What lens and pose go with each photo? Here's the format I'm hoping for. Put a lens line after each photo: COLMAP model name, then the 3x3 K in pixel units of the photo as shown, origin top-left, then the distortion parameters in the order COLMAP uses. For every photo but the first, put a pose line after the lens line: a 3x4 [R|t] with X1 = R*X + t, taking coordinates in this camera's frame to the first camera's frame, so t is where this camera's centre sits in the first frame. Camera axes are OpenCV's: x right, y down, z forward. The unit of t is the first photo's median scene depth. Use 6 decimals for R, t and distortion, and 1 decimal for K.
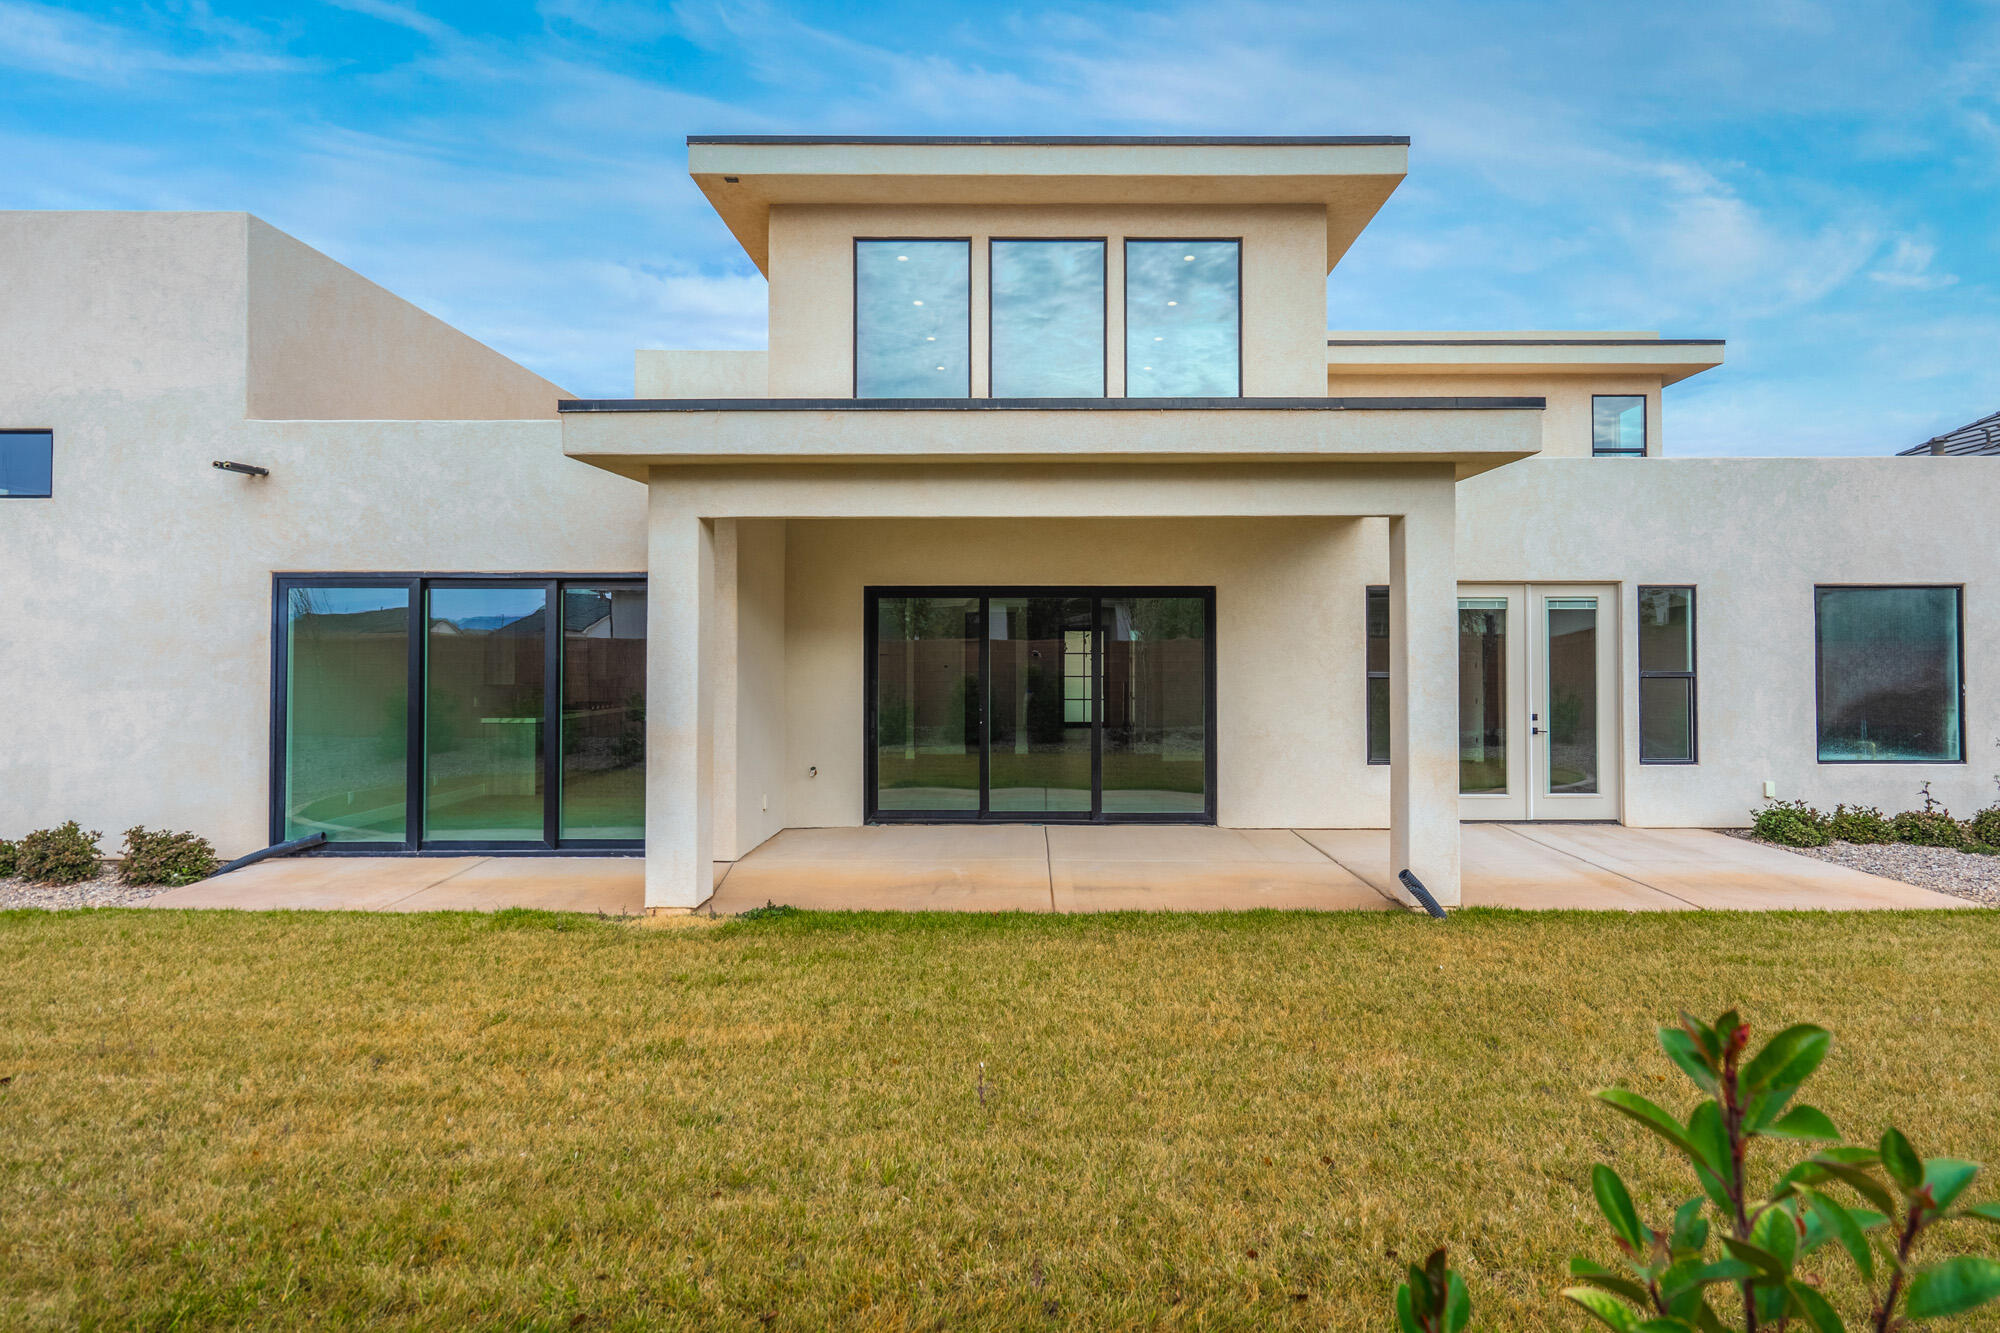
lens RADIAL K [[913.9, 0, 1000.0], [0, 913.9, 666.5], [0, 0, 1]] dist [0.000592, 0.000157]
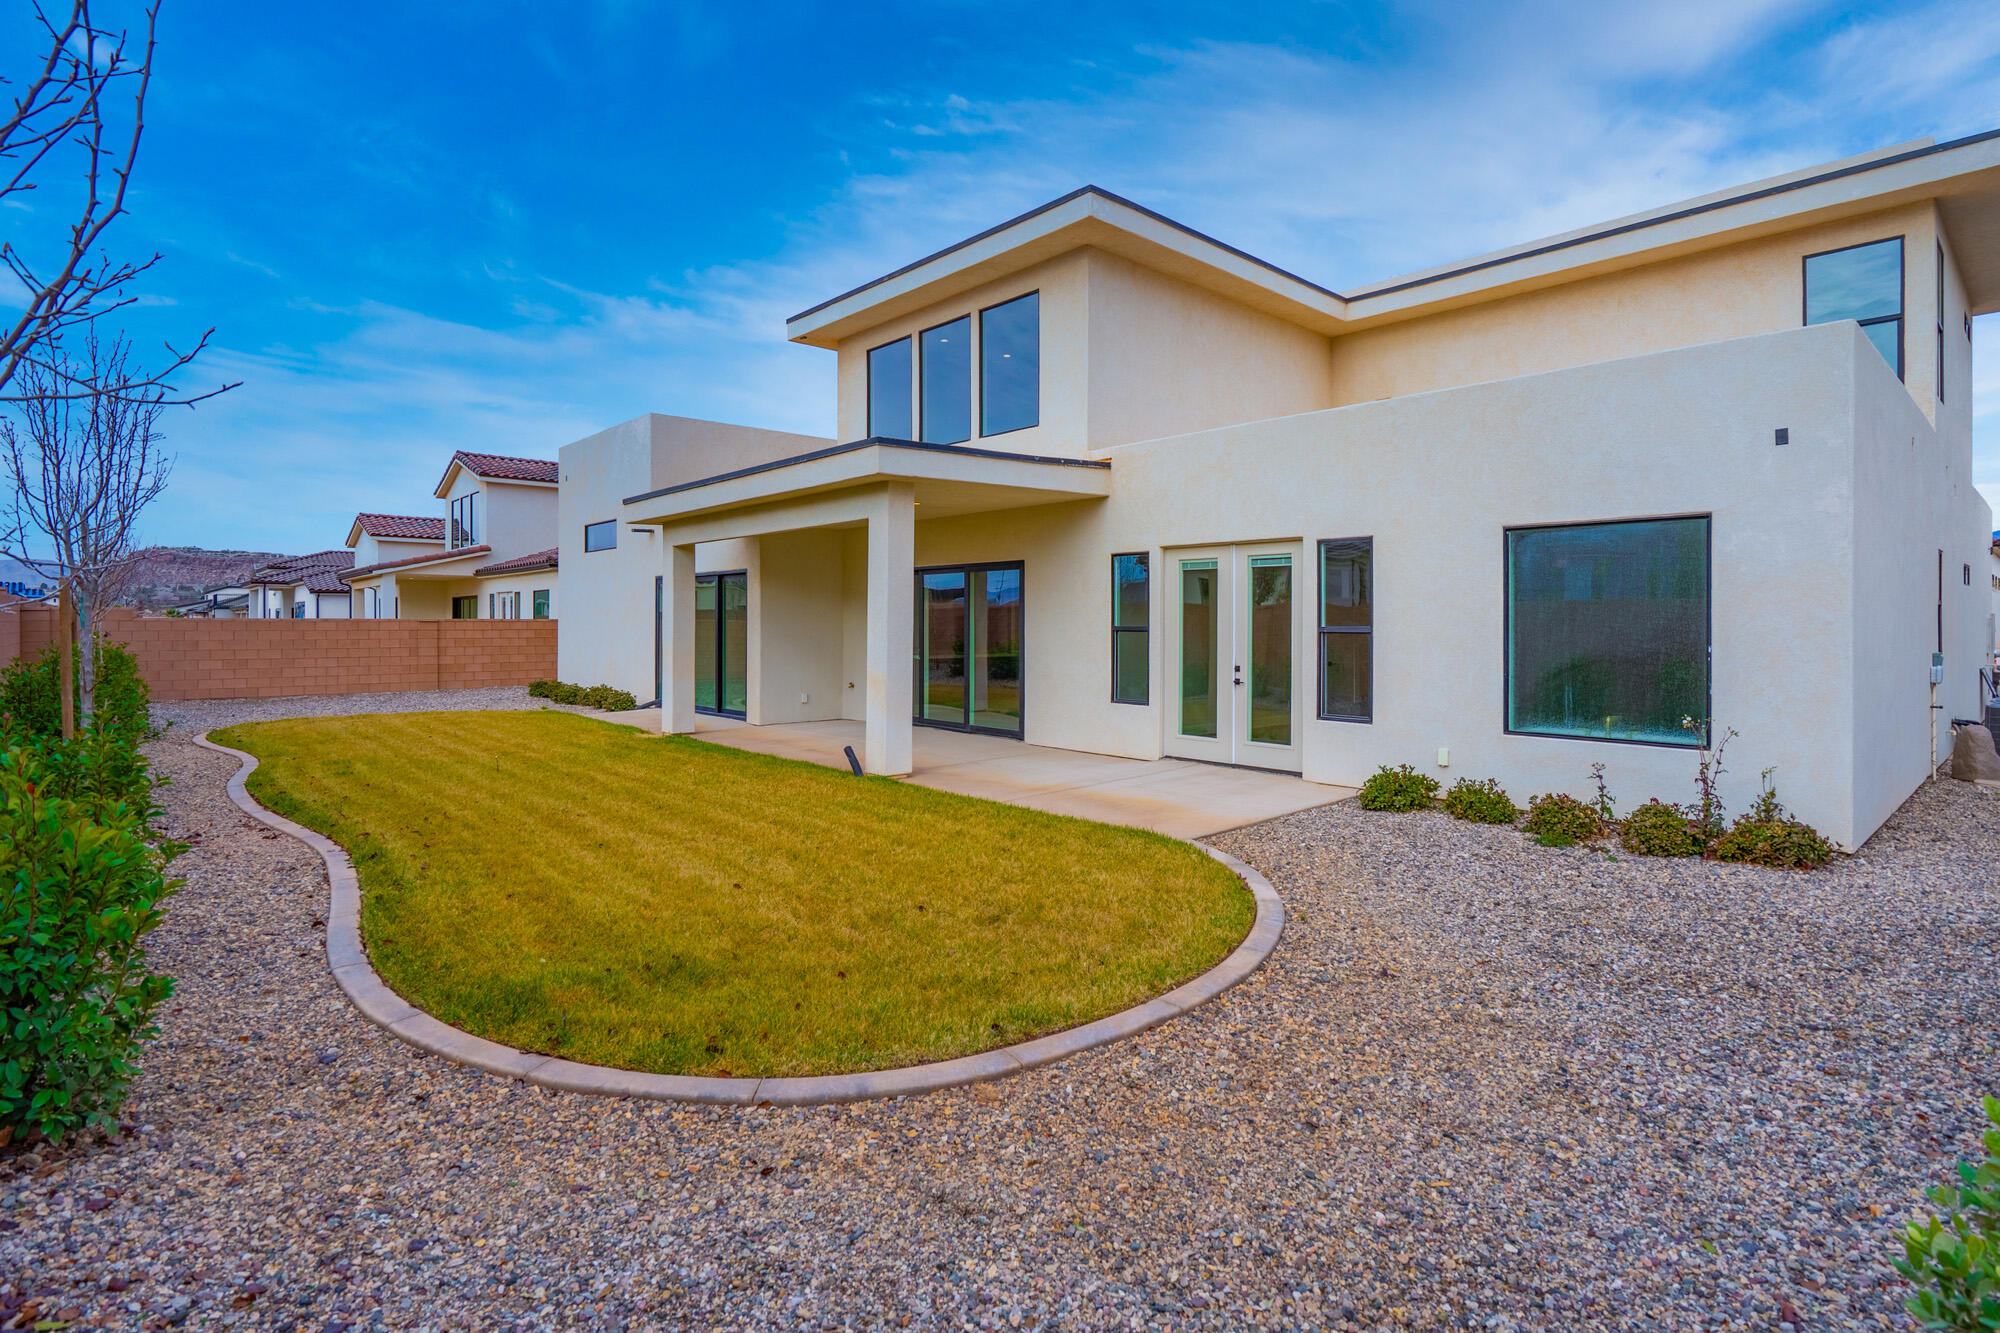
lens RADIAL K [[926.8, 0, 987.6], [0, 926.8, 623.1], [0, 0, 1]] dist [0.000033, 0.000258]
pose [[0.696061, 0.006515, -0.717953, 1.170563], [-0.011605, 0.999930, -0.002178, 0.008180], [0.717889, 0.009848, 0.696088, 0.041079]]
